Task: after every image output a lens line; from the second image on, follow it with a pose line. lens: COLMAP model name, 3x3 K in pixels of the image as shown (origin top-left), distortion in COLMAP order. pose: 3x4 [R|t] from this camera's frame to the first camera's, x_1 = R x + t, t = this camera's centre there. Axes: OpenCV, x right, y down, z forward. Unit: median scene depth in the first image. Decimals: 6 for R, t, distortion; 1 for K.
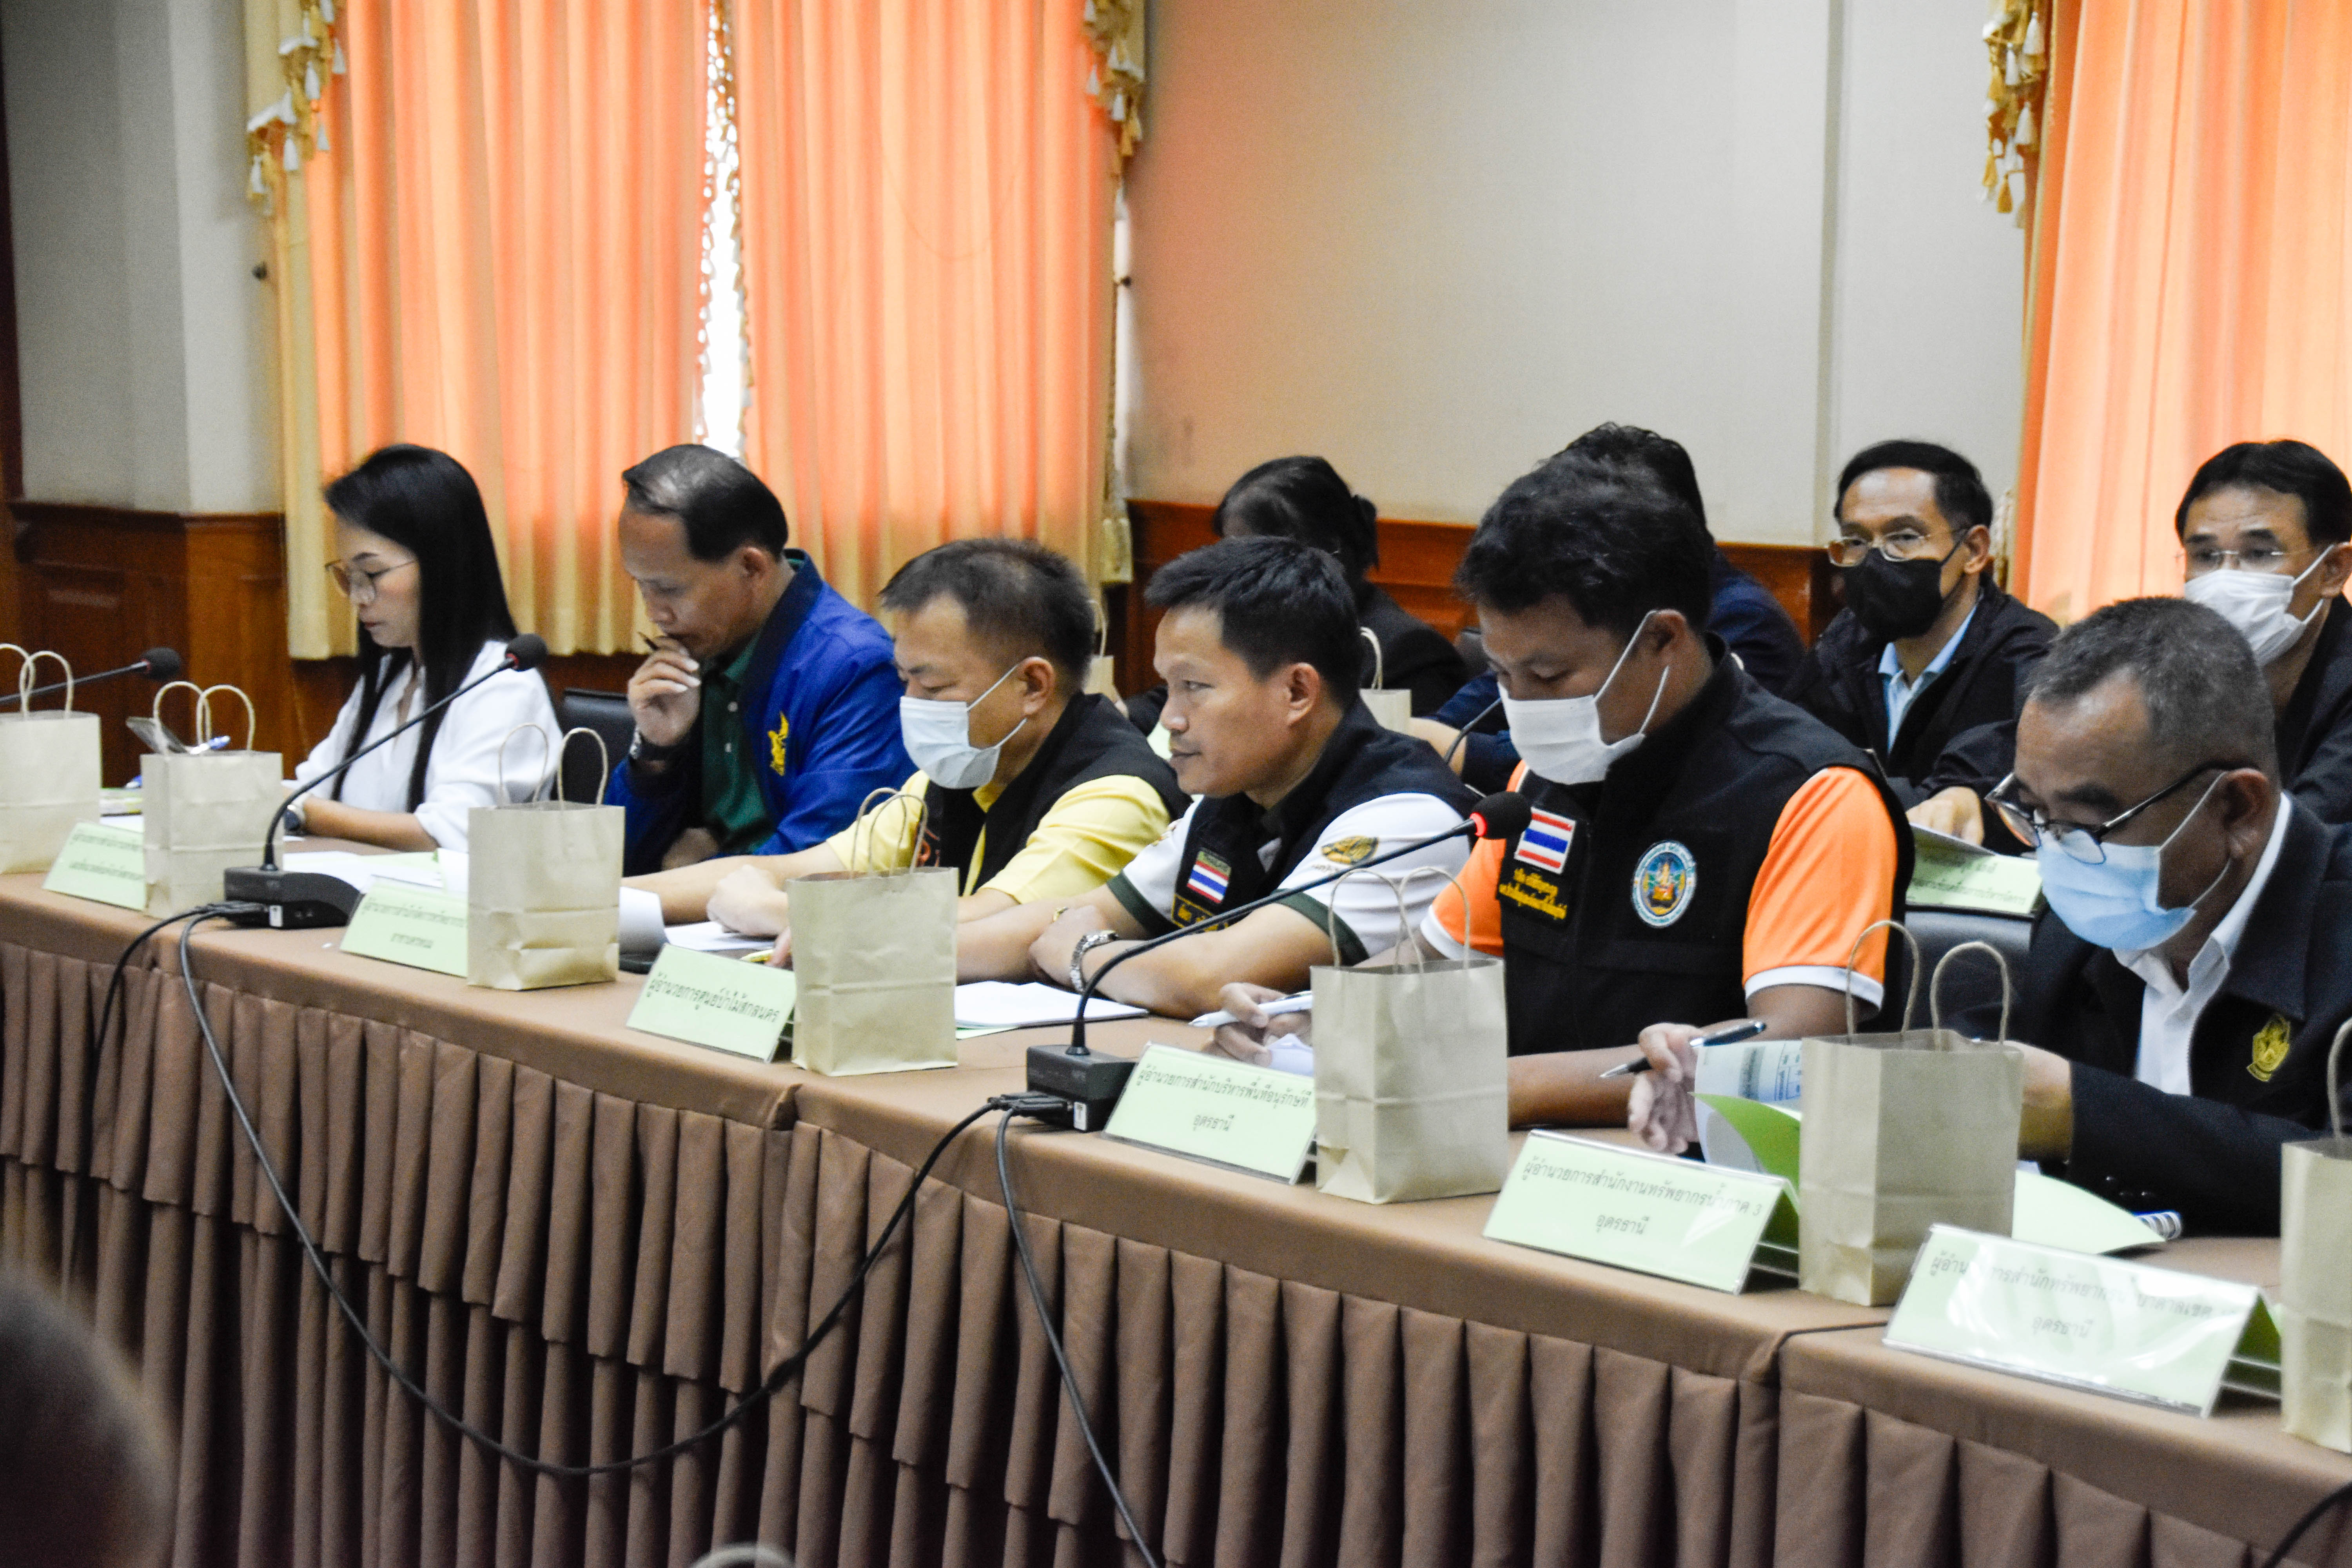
lens RADIAL K [[6209.1, 0, 1193.4], [0, 6209.1, 776.4], [0, 0, 1]] dist [1.022743, 0.000000]
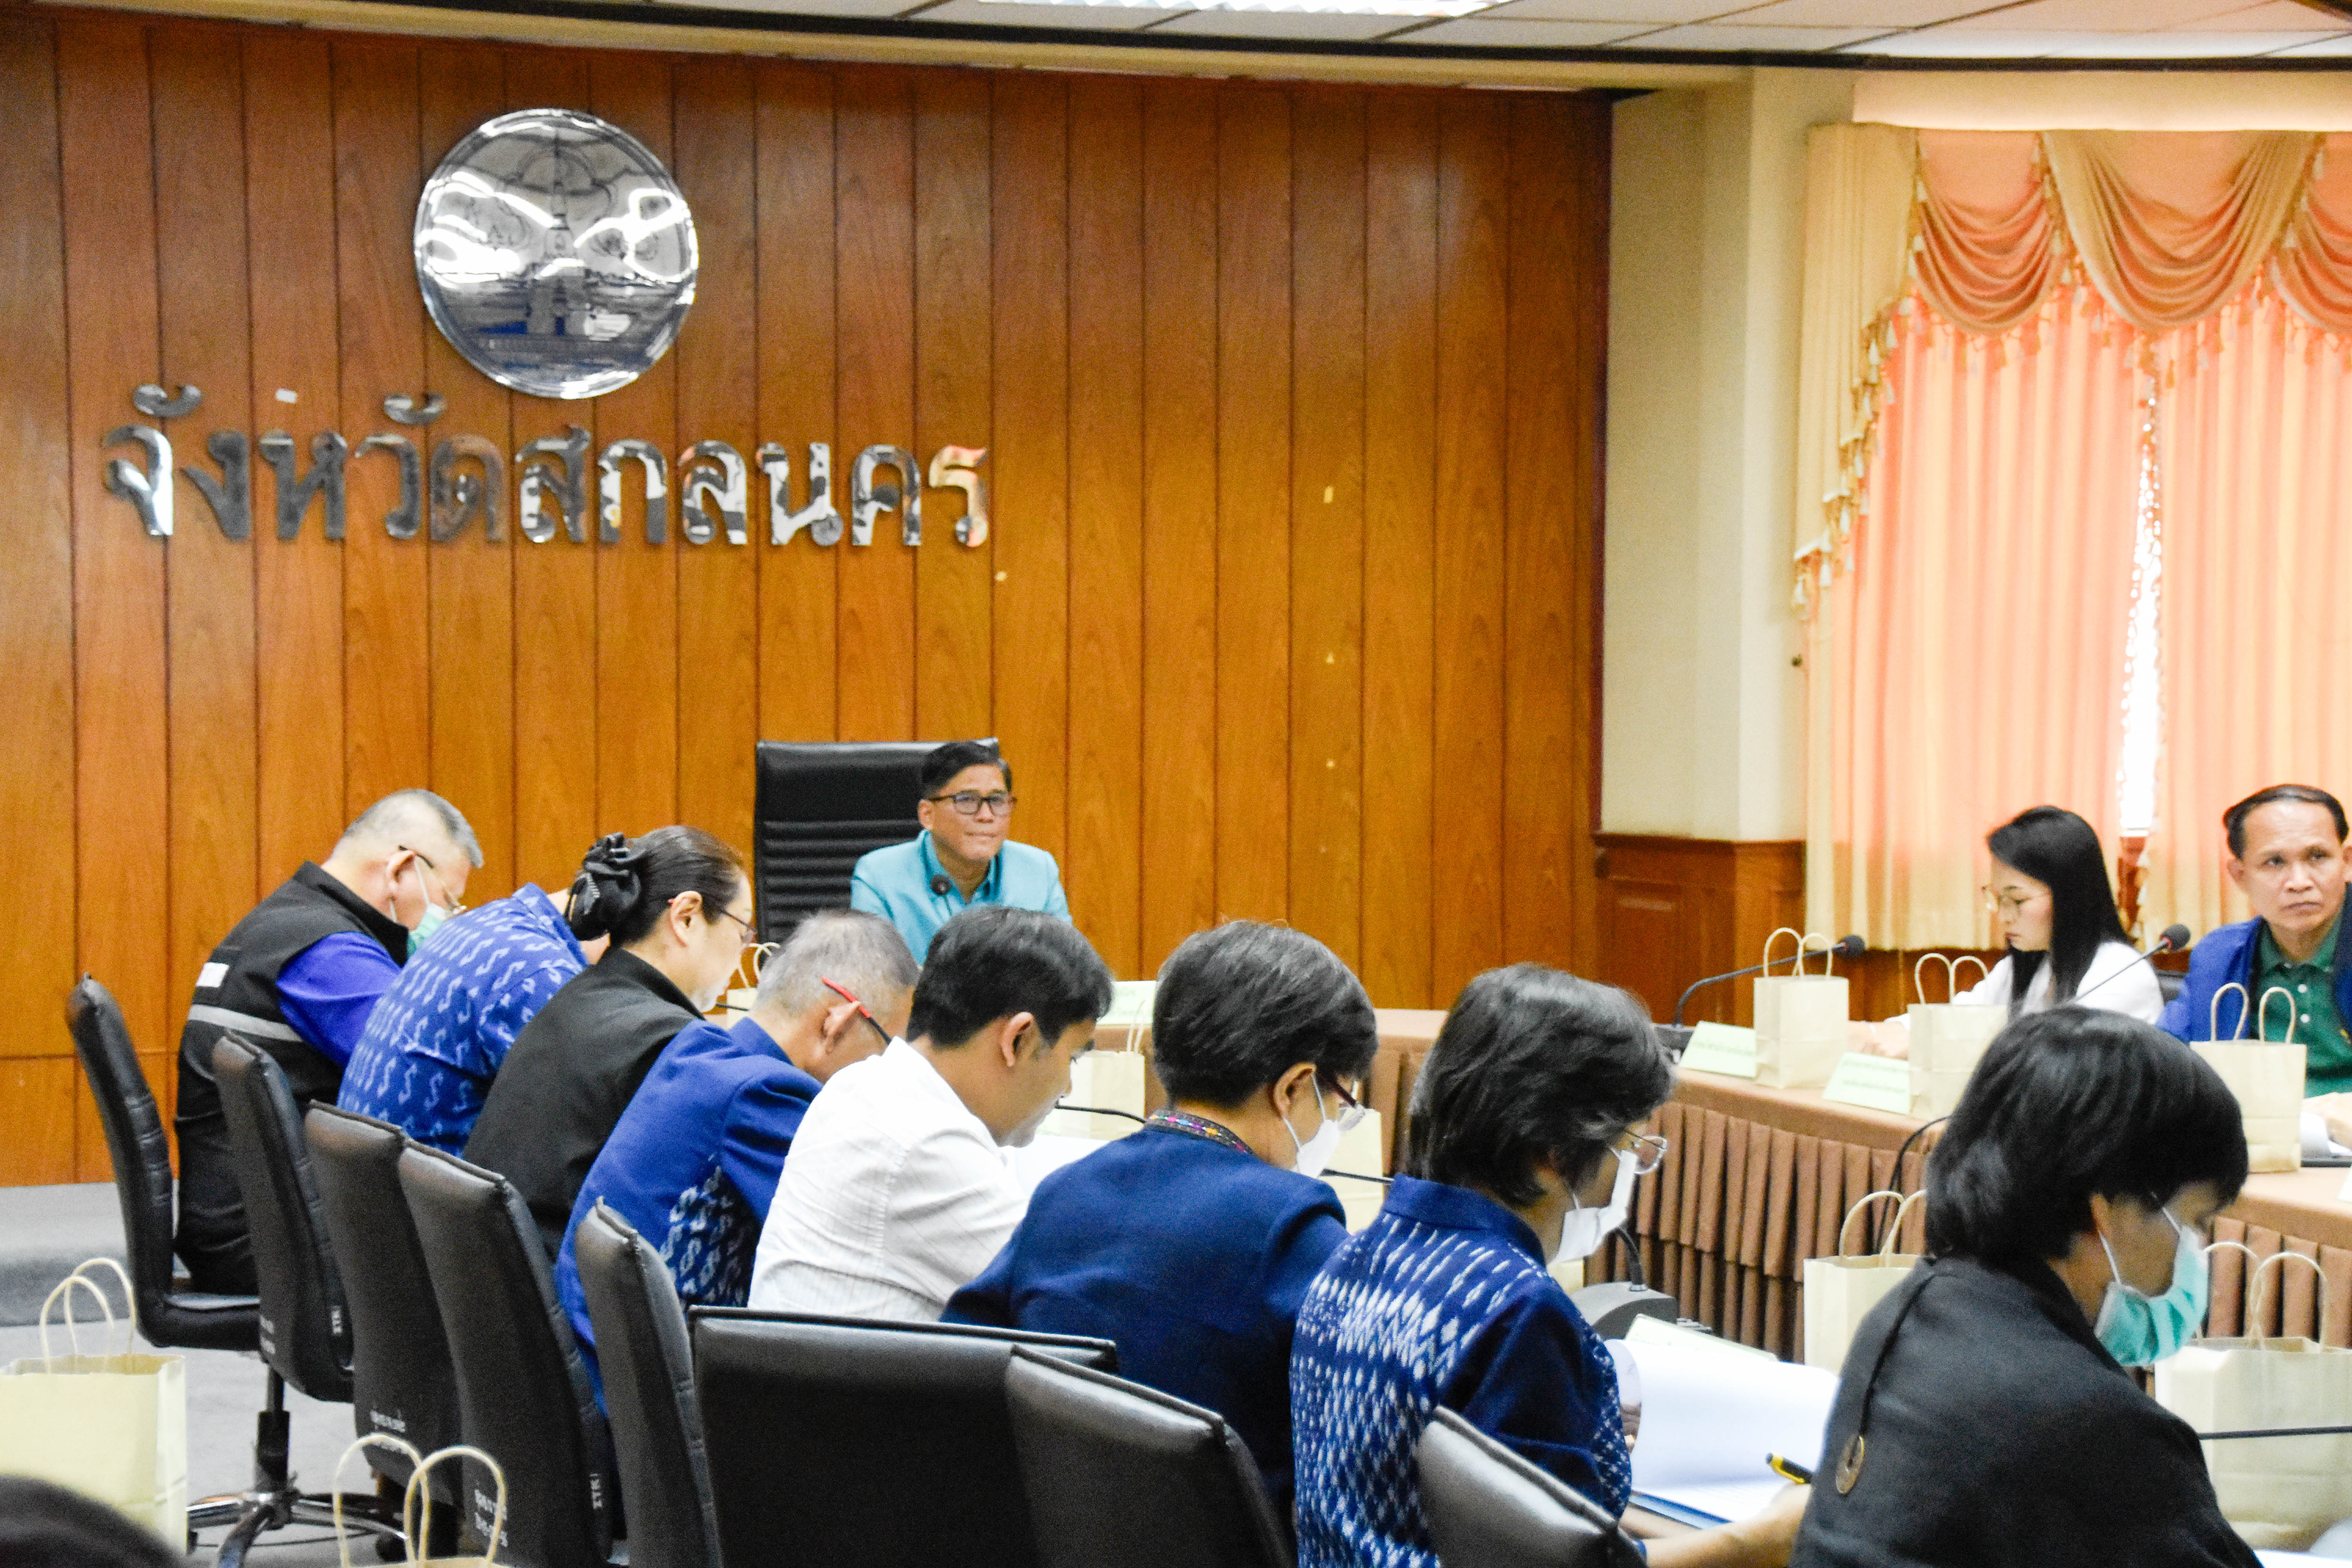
lens RADIAL K [[5213.7, 0, 1147.6], [0, 5213.7, 792.5], [0, 0, 1]] dist [0.584166, 0.000000]
pose [[0.975957, 0.008842, -0.217784, -0.038675], [-0.020019, 0.998590, -0.049169, 0.005617], [0.217042, 0.052347, 0.974758, -0.105935]]
